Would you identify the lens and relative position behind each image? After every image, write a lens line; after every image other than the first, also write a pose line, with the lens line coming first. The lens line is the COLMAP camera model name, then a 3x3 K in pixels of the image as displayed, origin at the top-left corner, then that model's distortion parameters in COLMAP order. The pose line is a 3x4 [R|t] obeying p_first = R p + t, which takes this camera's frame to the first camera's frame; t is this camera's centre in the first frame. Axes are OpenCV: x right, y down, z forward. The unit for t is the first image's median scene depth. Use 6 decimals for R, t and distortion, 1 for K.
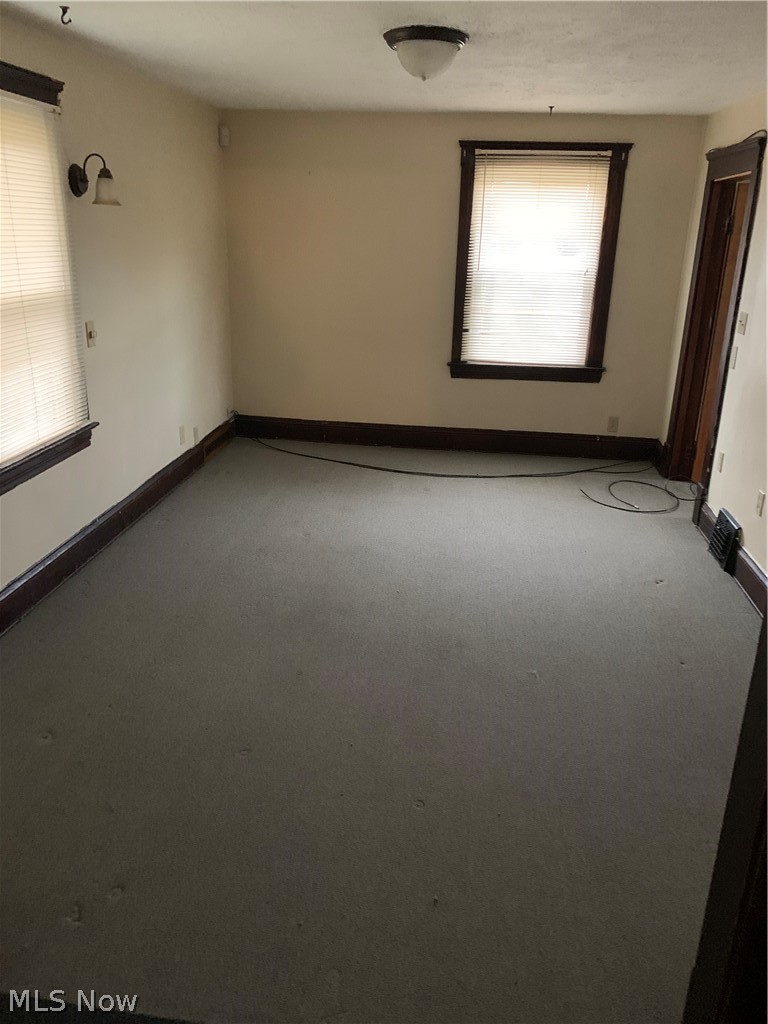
lens RADIAL K [[790.4, 0, 384.0], [0, 790.4, 512.0], [0, 0, 1]] dist [0.000314, -0.001868]
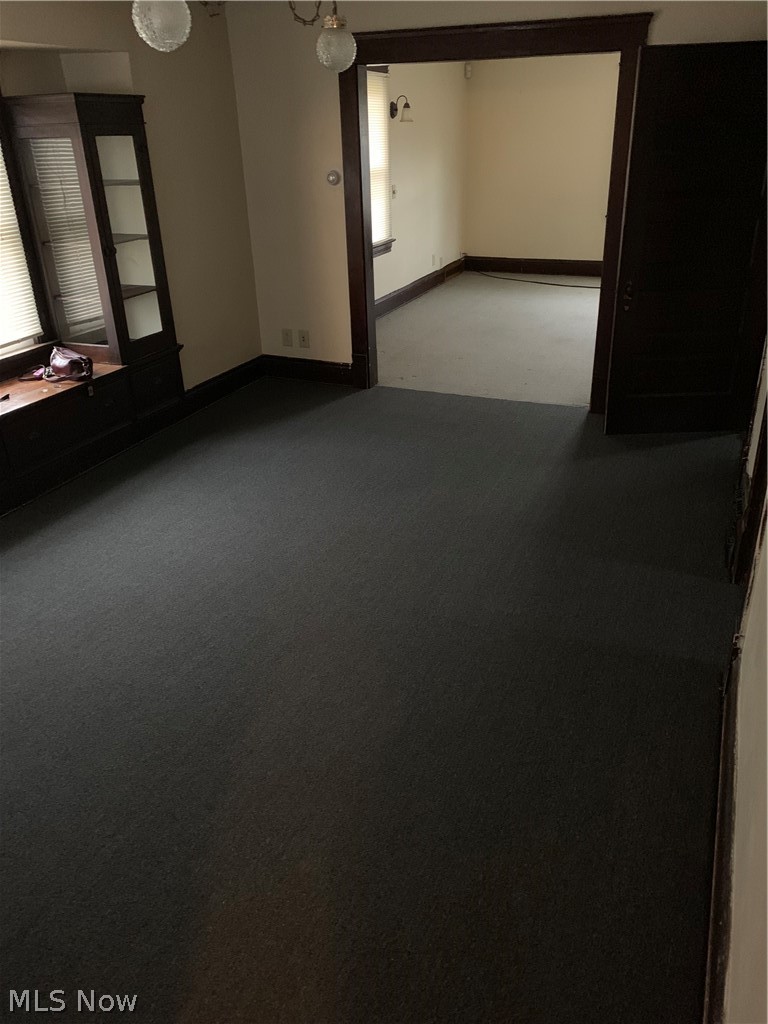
lens RADIAL K [[790.4, 0, 384.0], [0, 790.4, 512.0], [0, 0, 1]] dist [0.000314, -0.001868]
pose [[0.959546, 0.074665, -0.271470, 0.193264], [-0.045310, 0.992579, 0.112844, 0.339747], [0.277881, -0.095978, 0.955809, -0.945993]]
